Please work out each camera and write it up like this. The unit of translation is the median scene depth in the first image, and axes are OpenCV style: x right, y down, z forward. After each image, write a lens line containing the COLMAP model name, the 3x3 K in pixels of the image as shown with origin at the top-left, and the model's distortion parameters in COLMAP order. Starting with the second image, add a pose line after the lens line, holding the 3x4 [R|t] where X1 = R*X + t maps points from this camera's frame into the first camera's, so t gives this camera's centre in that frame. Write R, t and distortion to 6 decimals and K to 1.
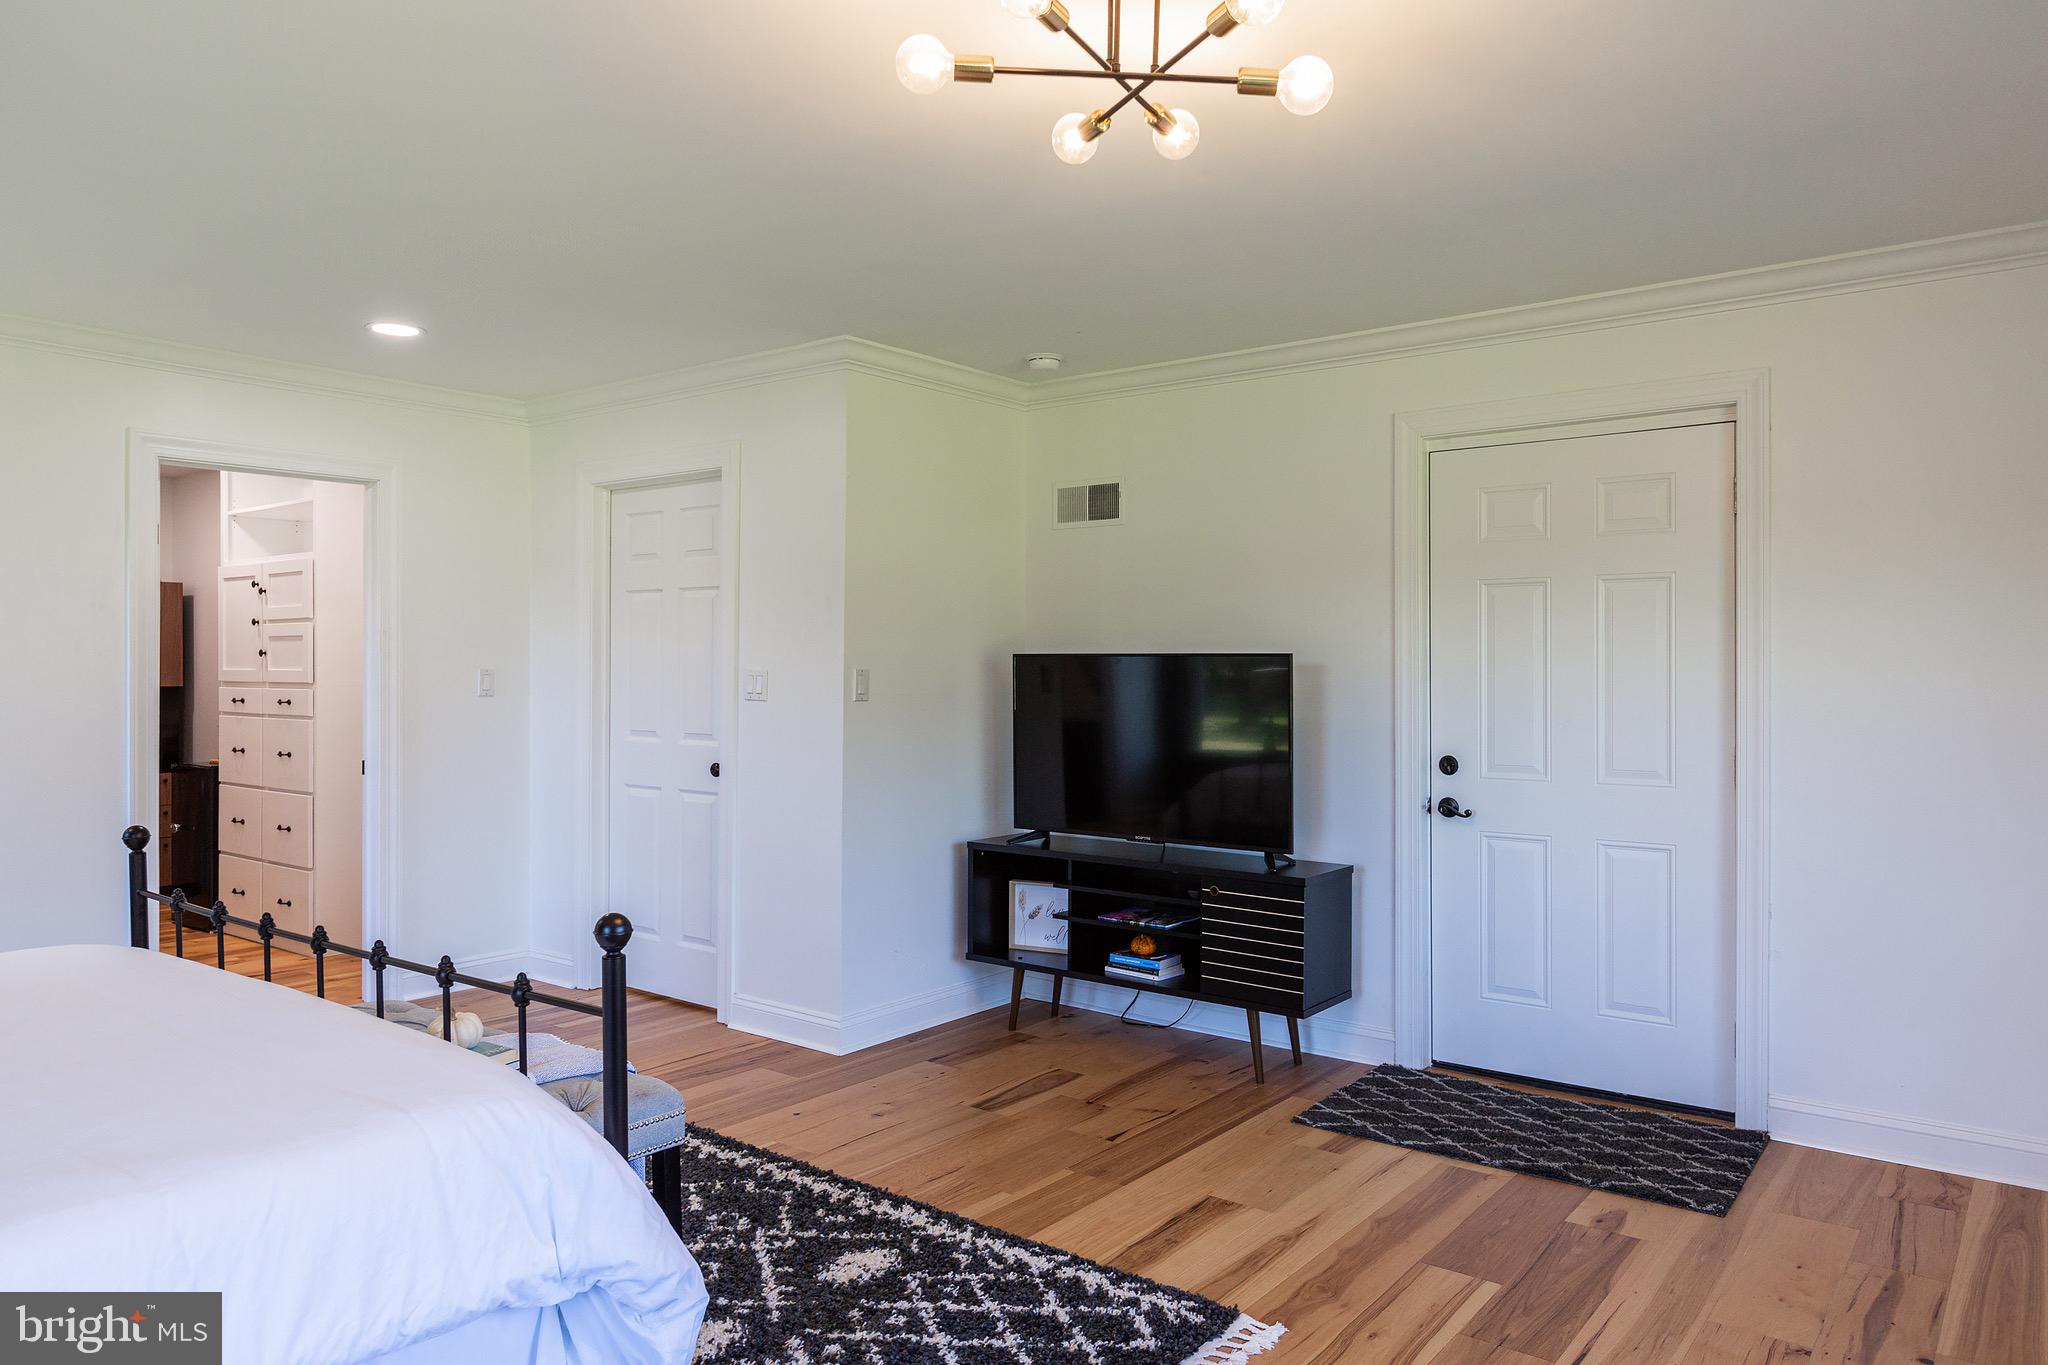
lens RADIAL K [[1380.1, 0, 1024.4], [0, 1380.1, 674.4], [0, 0, 1]] dist [0.004674, -0.010207]
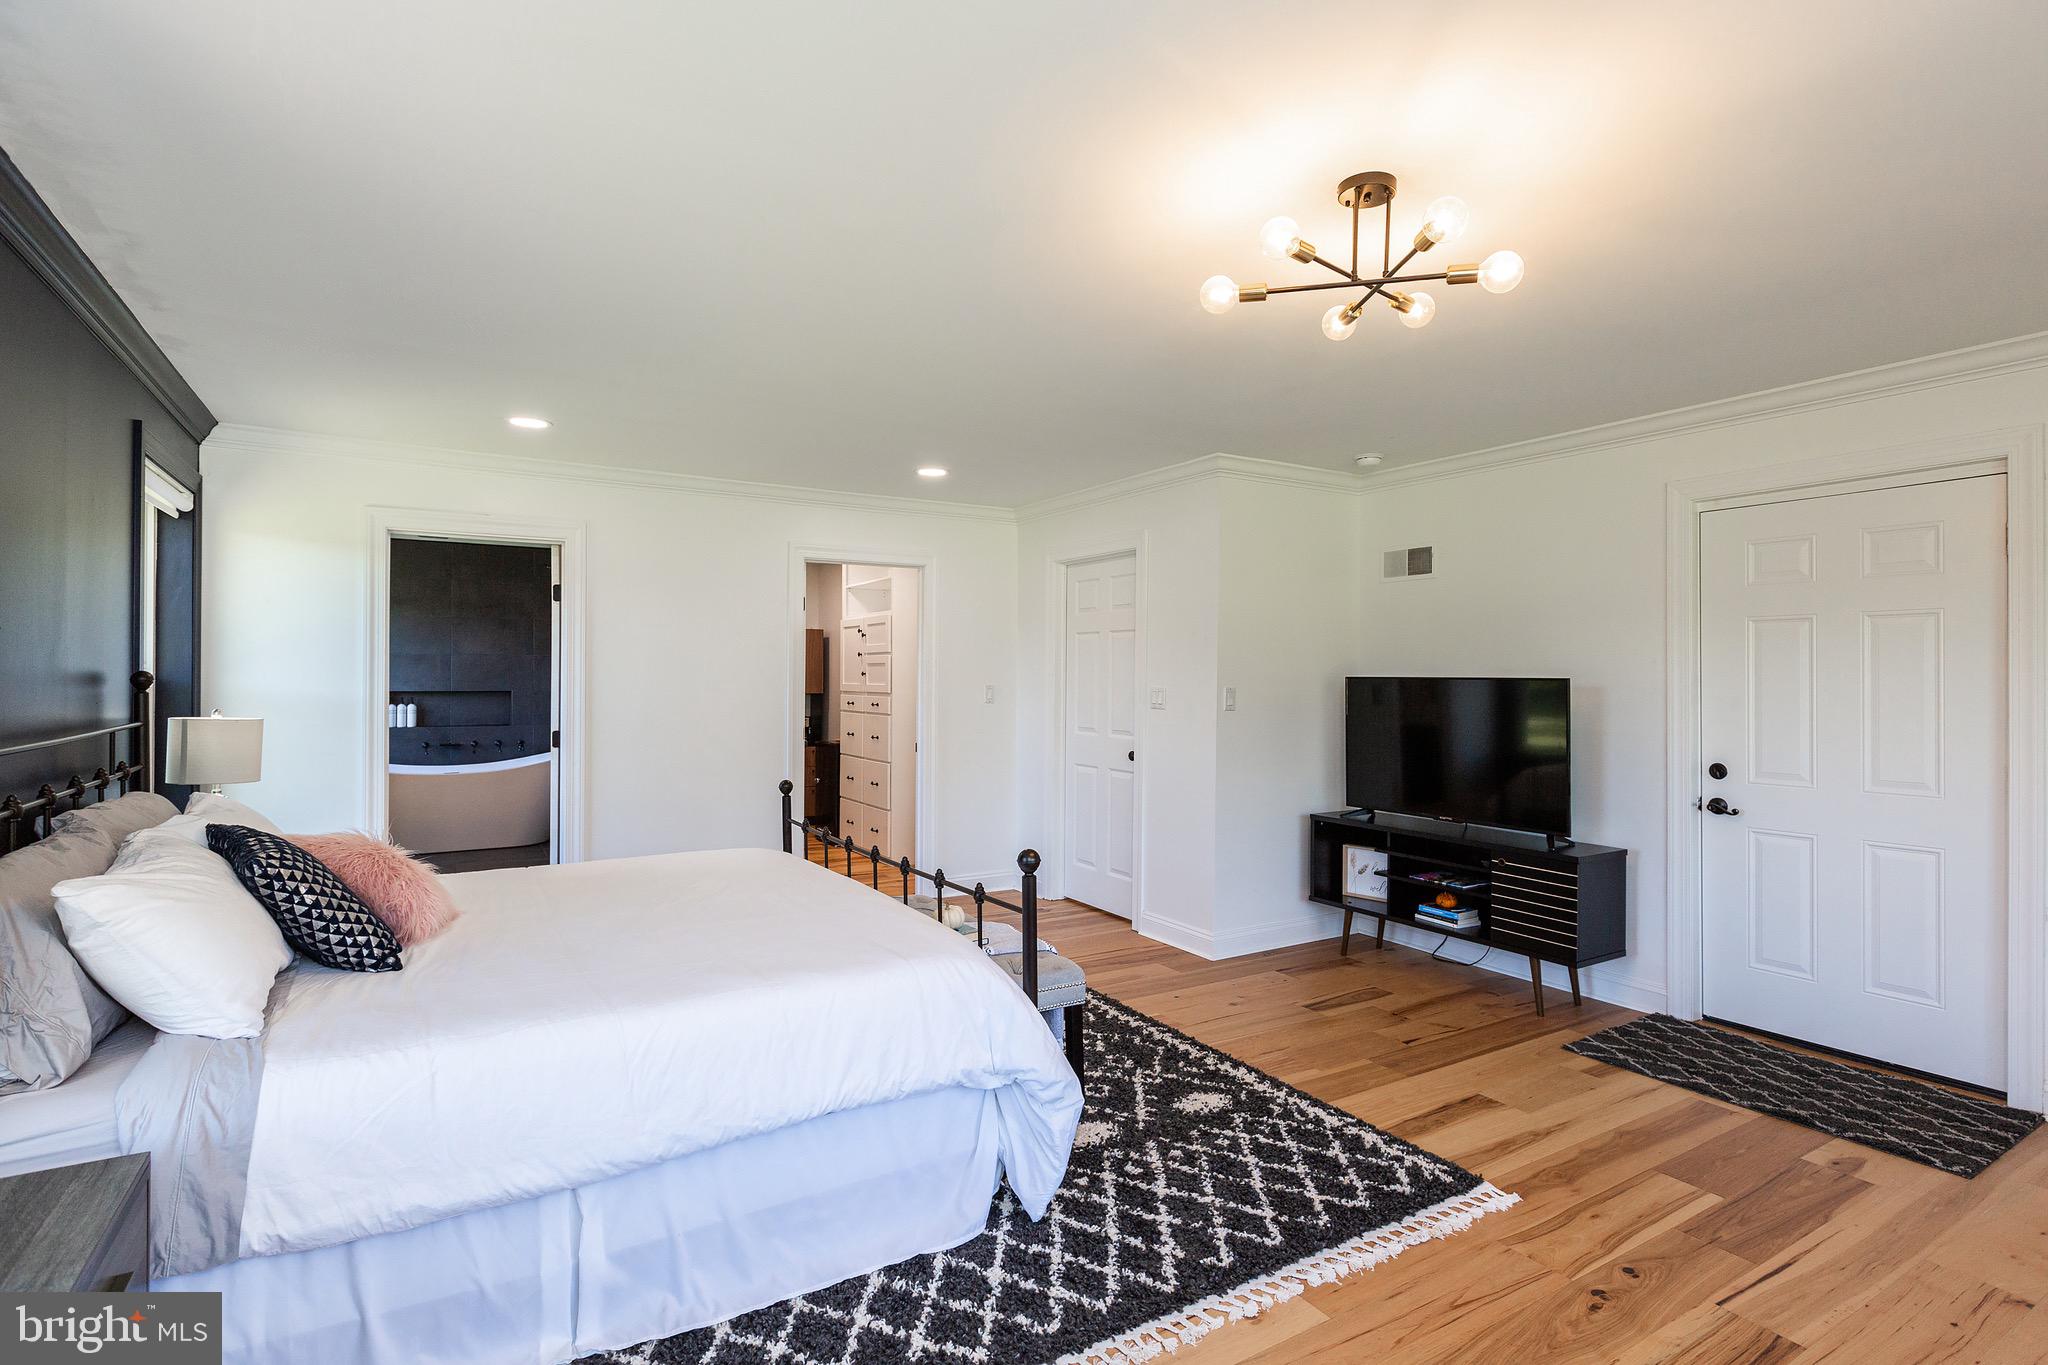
lens RADIAL K [[1013.3, 0, 1014.5], [0, 1013.3, 675.9], [0, 0, 1]] dist [0.000331, -0.000955]
pose [[0.931956, 0.001352, -0.362568, 0.061620], [-0.003742, 0.999976, -0.005891, -0.010868], [0.362552, 0.006847, 0.931939, -0.052695]]
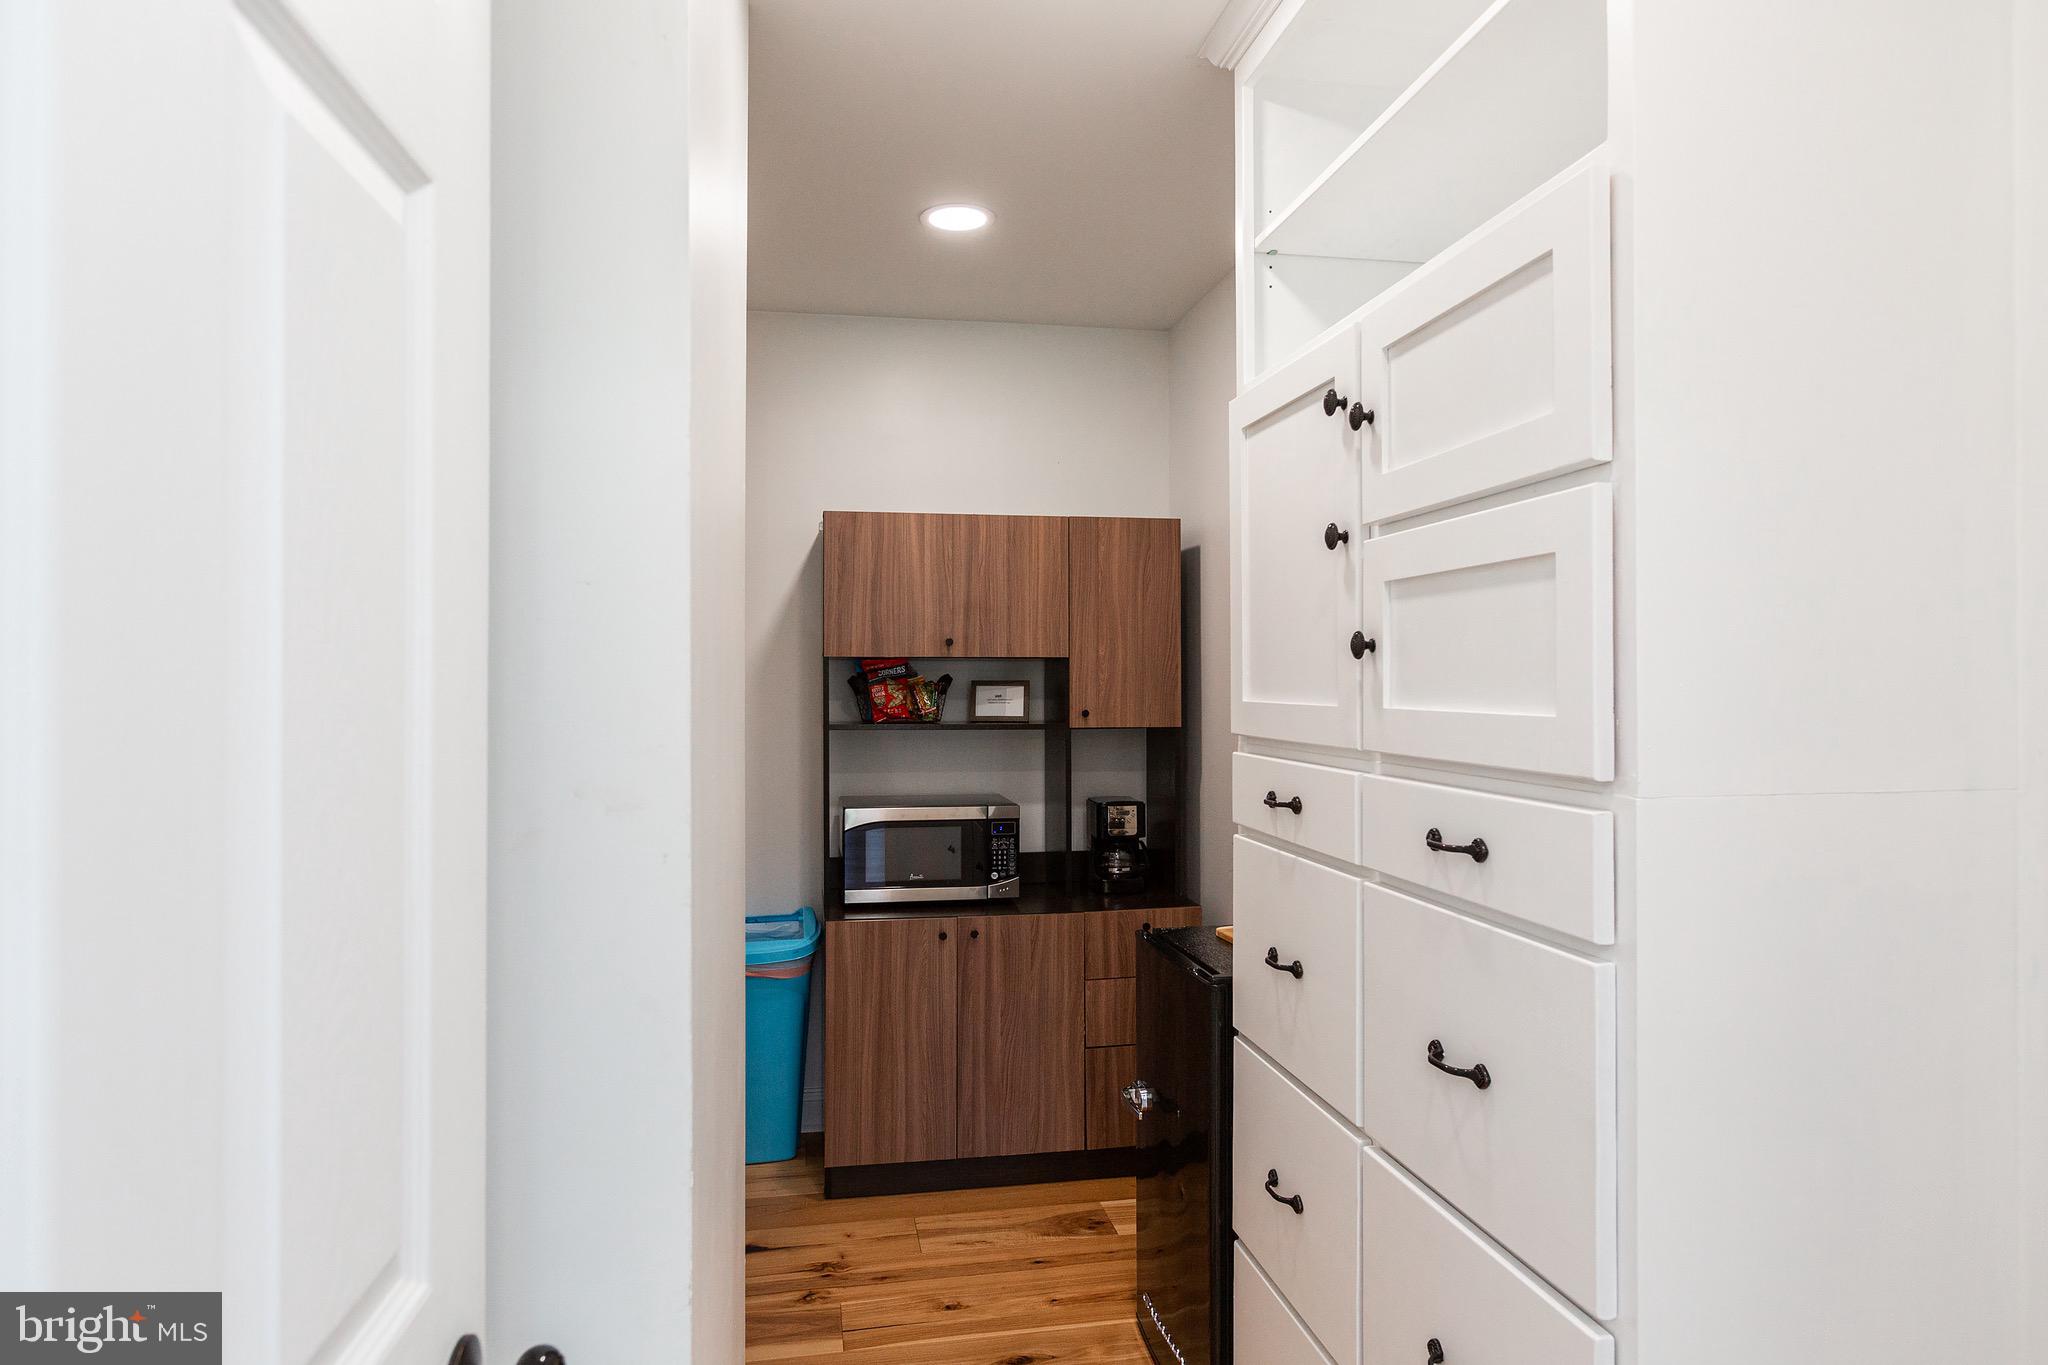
lens RADIAL K [[1222.5, 0, 1022.8], [0, 1222.5, 677.3], [0, 0, 1]] dist [-0.036832, 0.000906]
pose [[0.751434, -0.007326, -0.659768, -0.728932], [0.001979, 0.999959, -0.008849, -0.012066], [0.659805, 0.005344, 0.751418, 1.272852]]
